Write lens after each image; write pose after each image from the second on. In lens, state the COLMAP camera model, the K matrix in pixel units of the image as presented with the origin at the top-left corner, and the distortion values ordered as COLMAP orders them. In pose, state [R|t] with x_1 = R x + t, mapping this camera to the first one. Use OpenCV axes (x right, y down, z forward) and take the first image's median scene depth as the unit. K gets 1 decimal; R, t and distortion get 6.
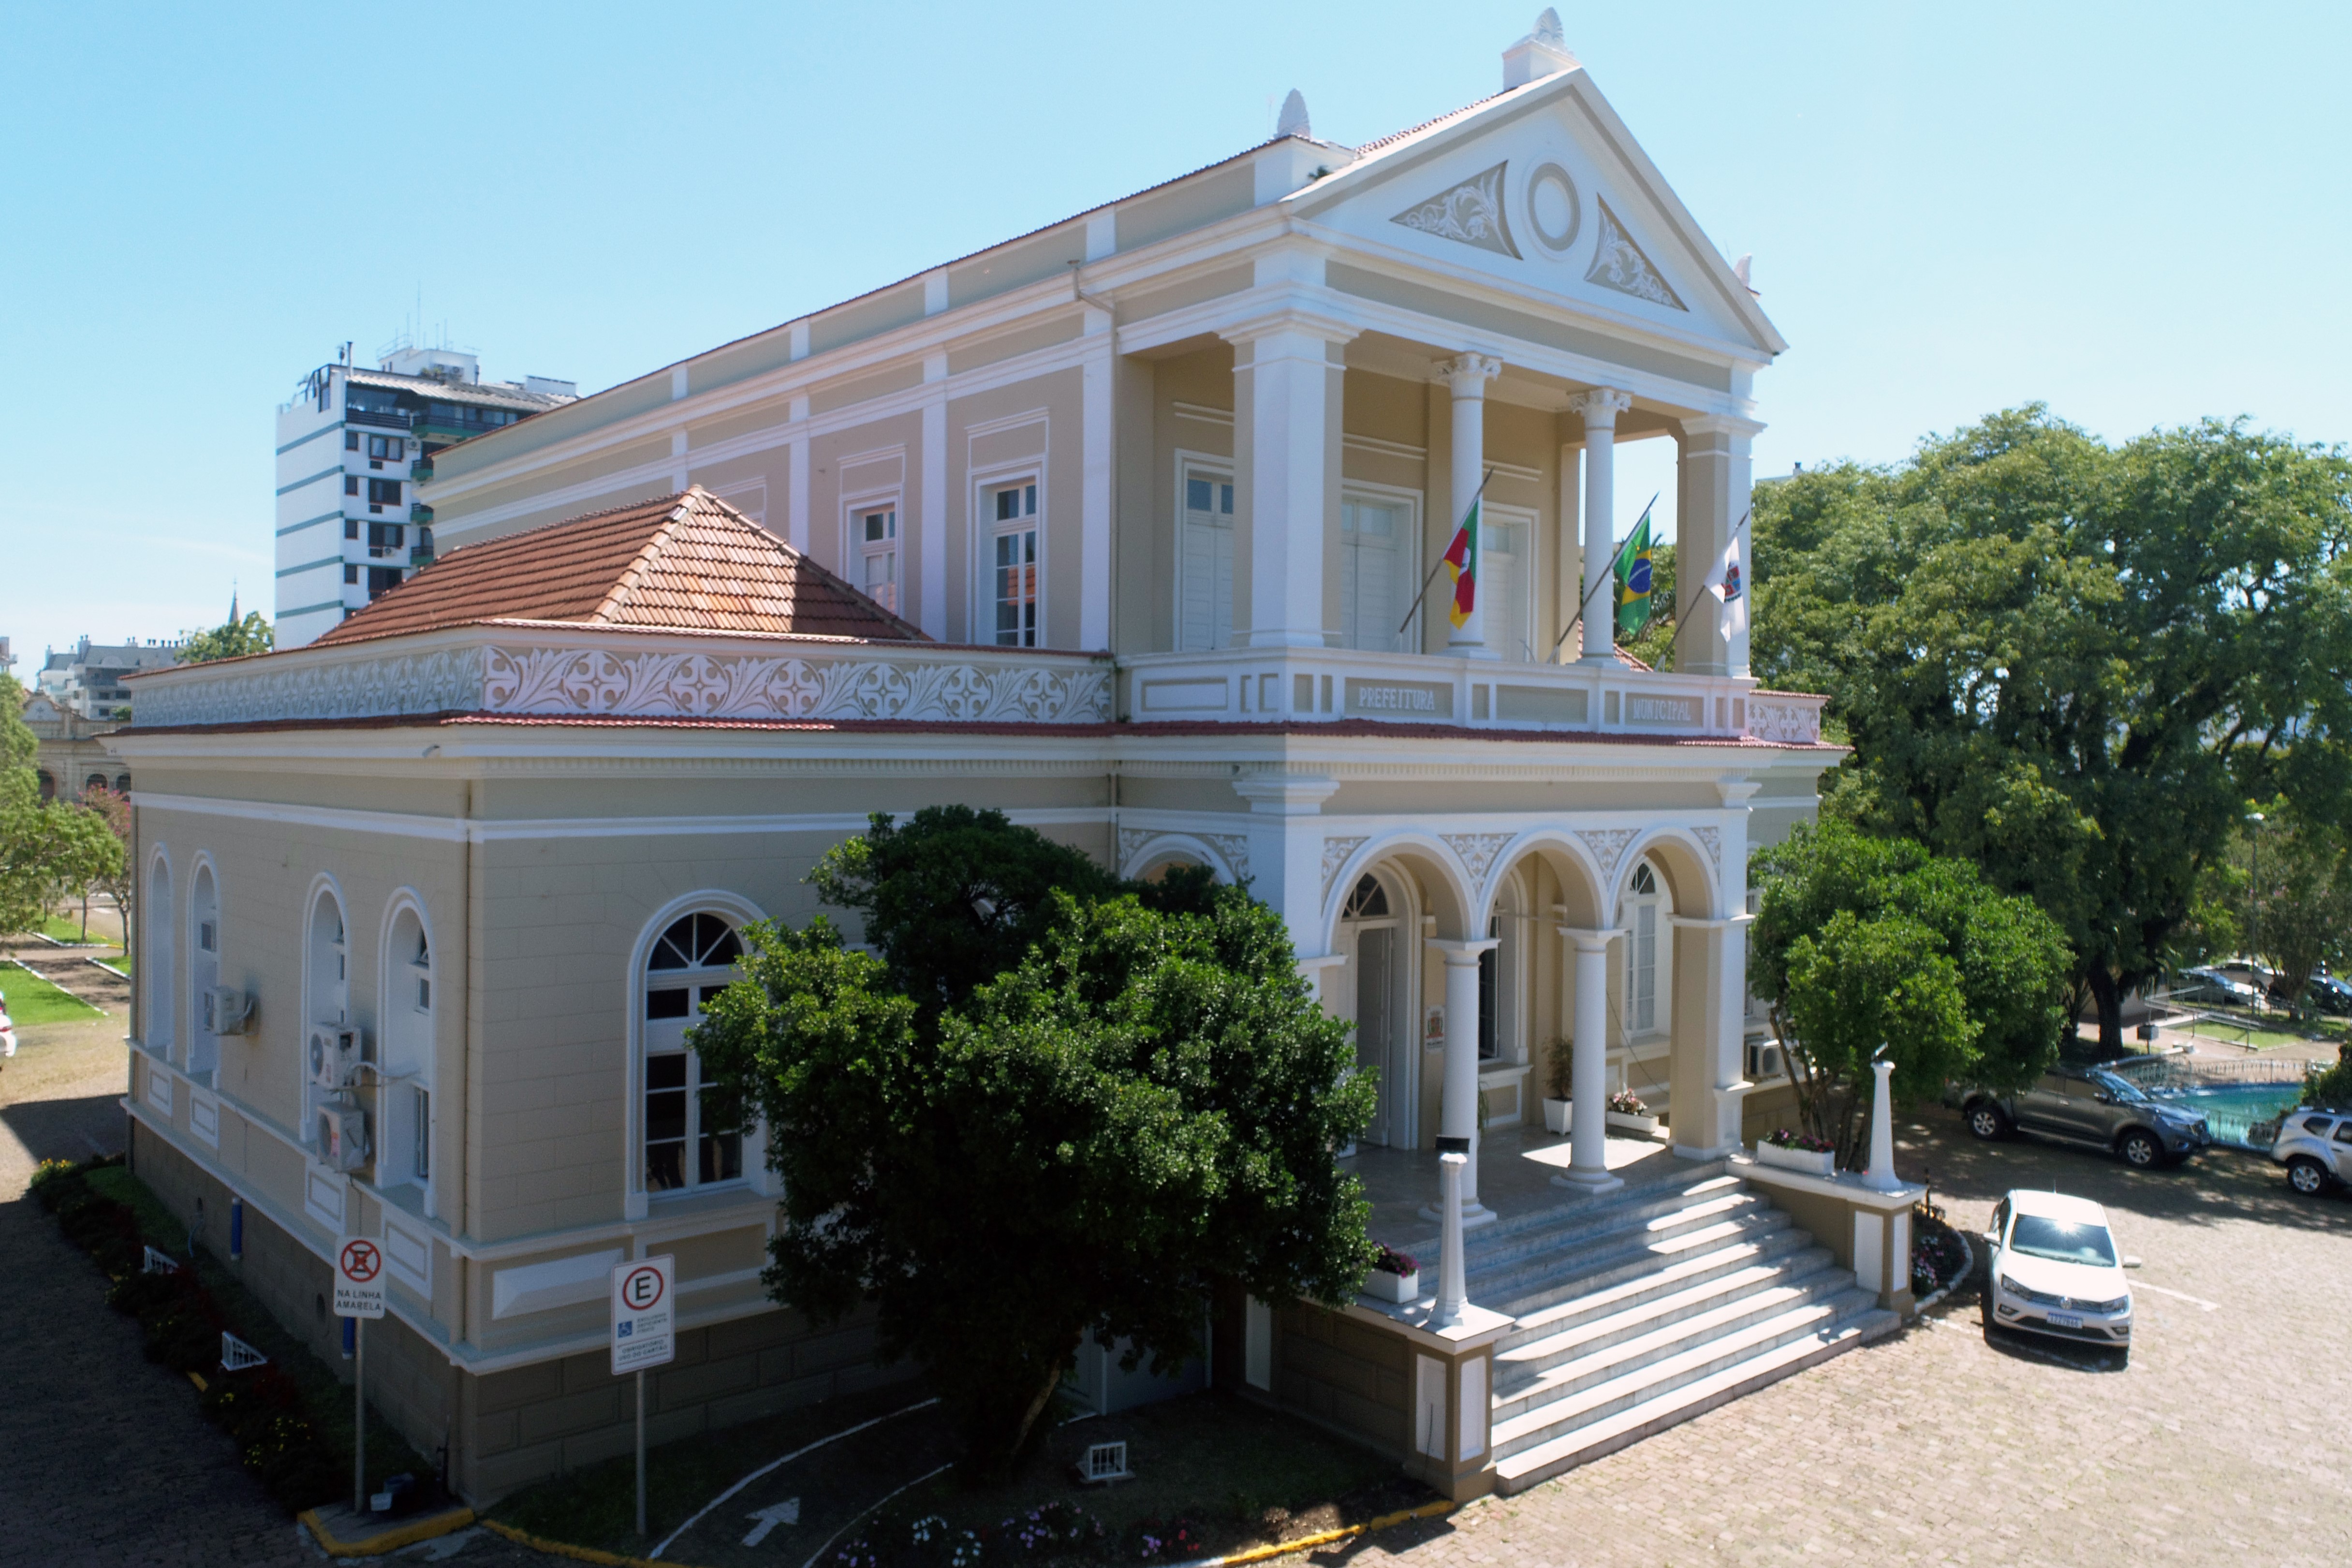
lens RADIAL K [[1753.7, 0, 1182.6], [0, 1753.7, 749.7], [0, 0, 1]] dist [-0.005959, 0.003060]
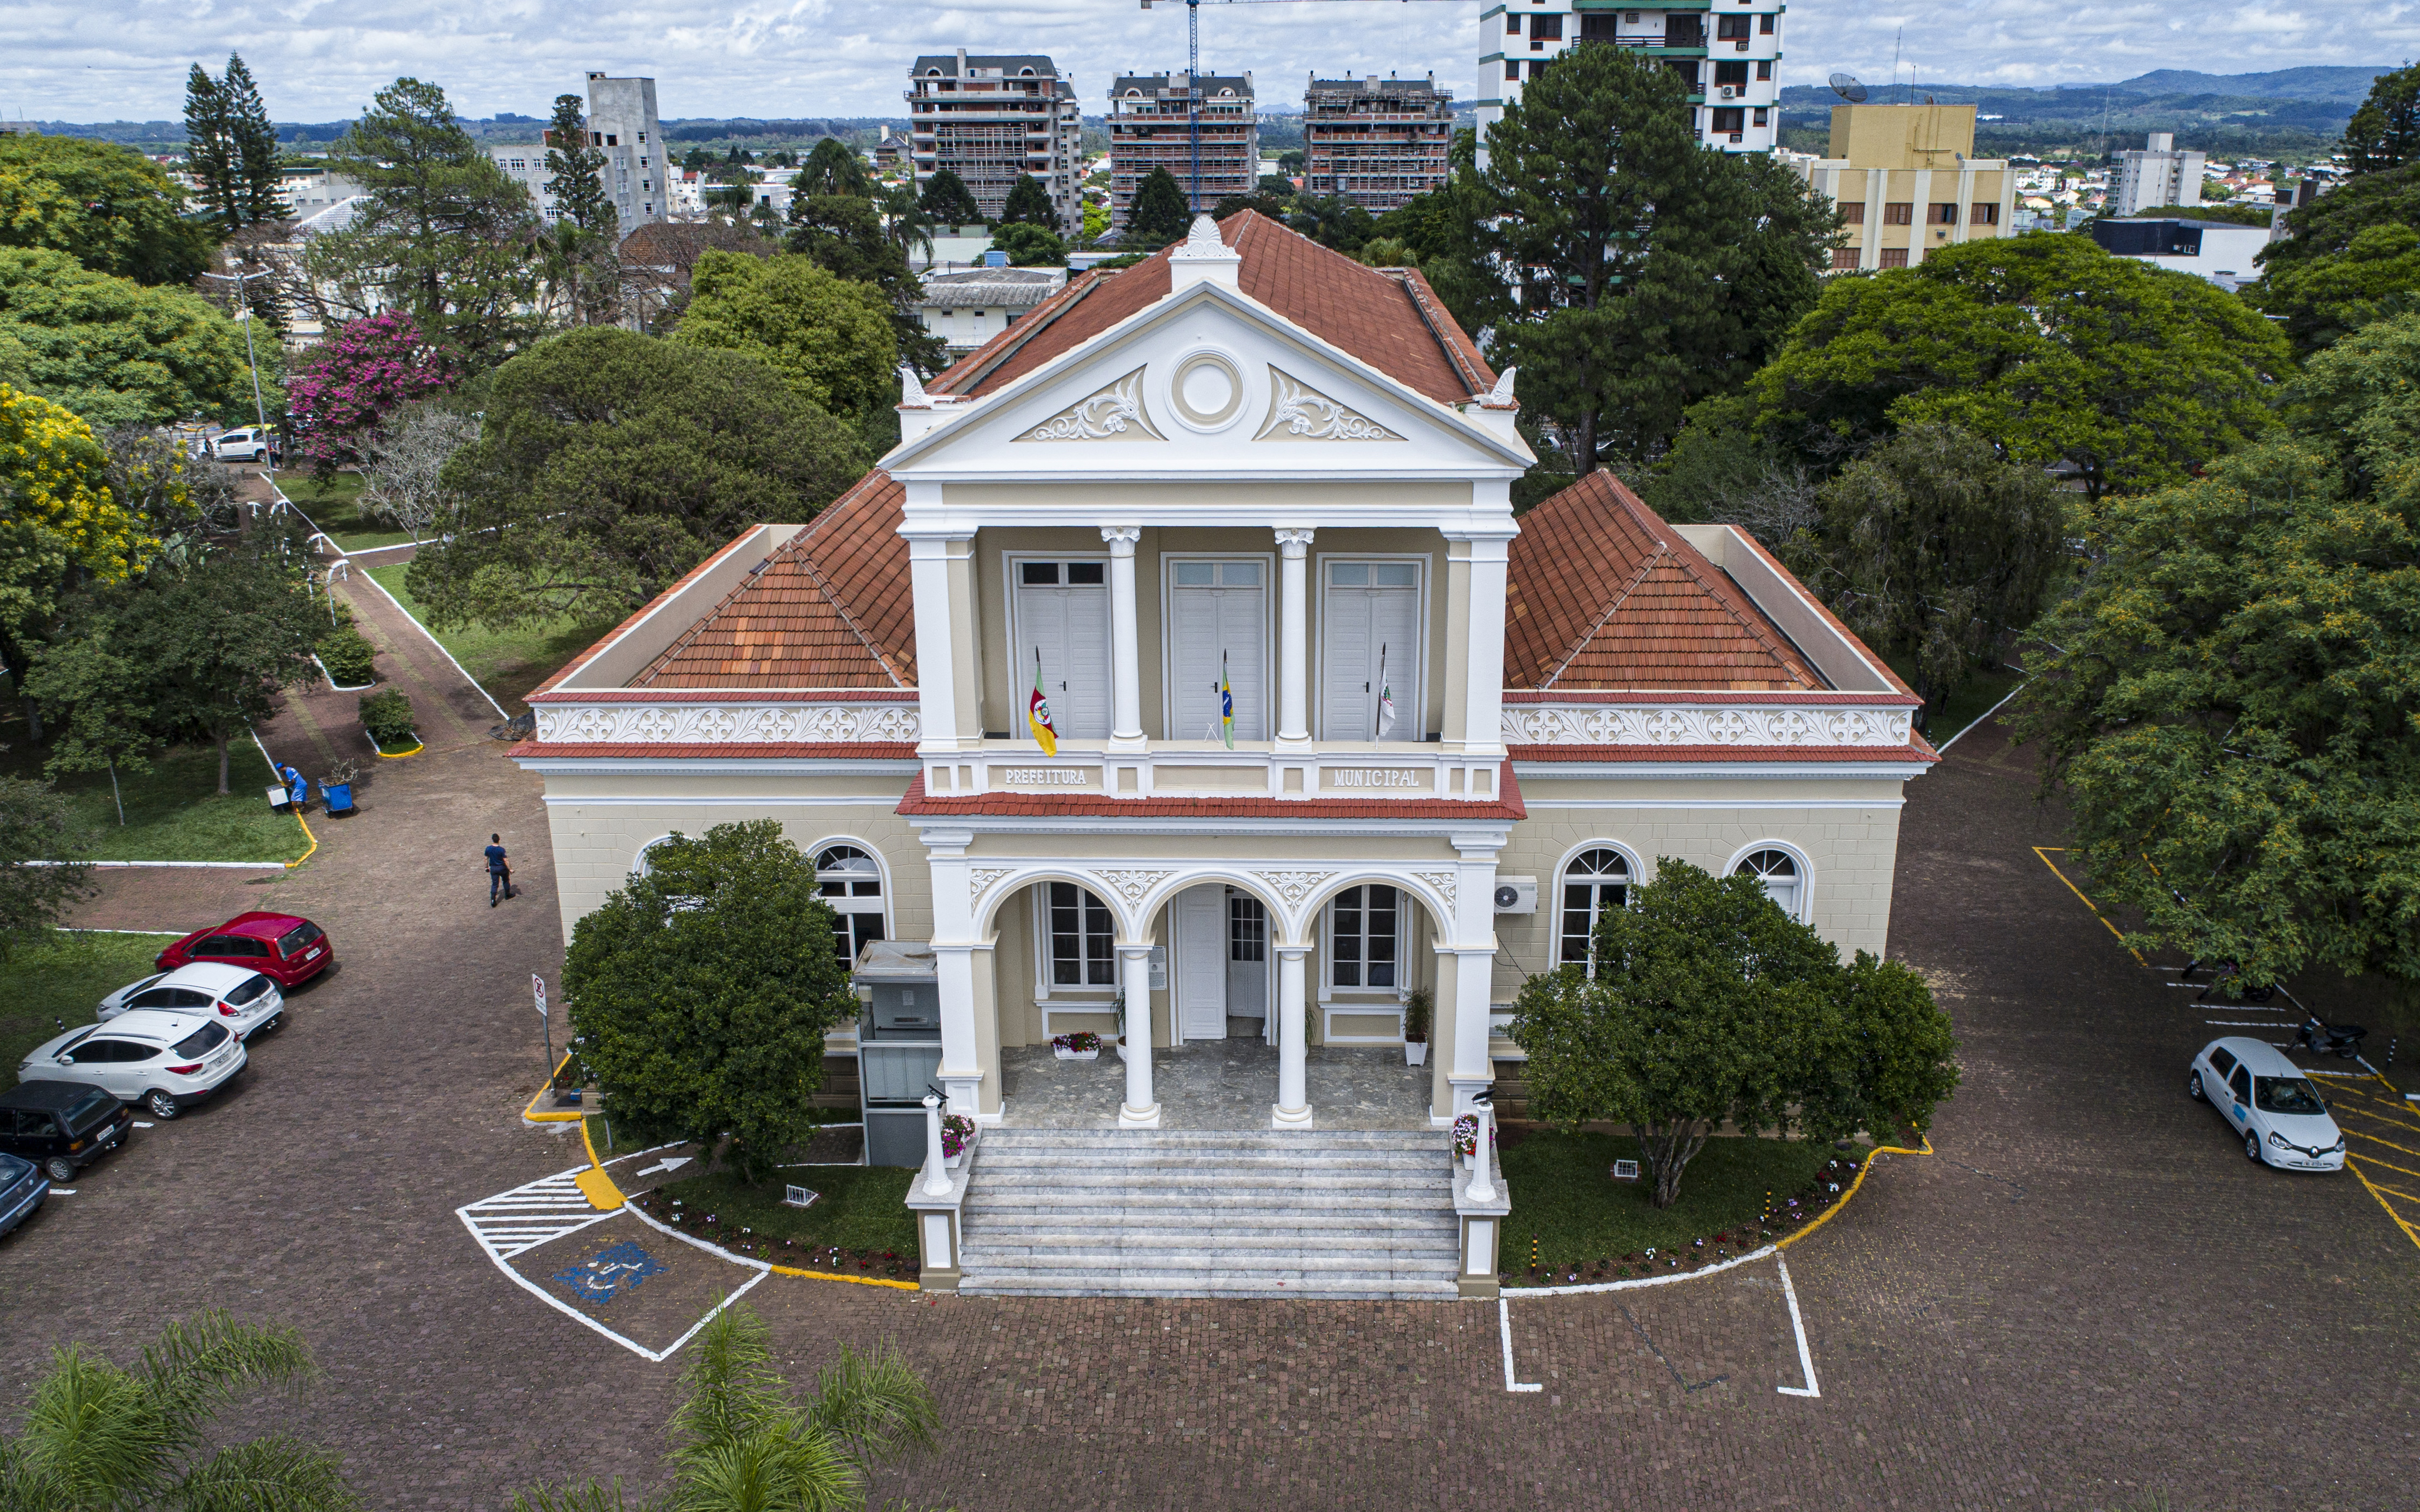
lens RADIAL K [[1982.3, 0, 1235.9], [0, 1982.3, 779.8], [0, 0, 1]] dist [-0.019631, -0.001380]
pose [[0.734174, 0.201078, -0.648504, 1.220001], [0.015162, 0.950046, 0.311741, -0.500684], [0.678792, -0.238705, 0.694450, 0.003179]]
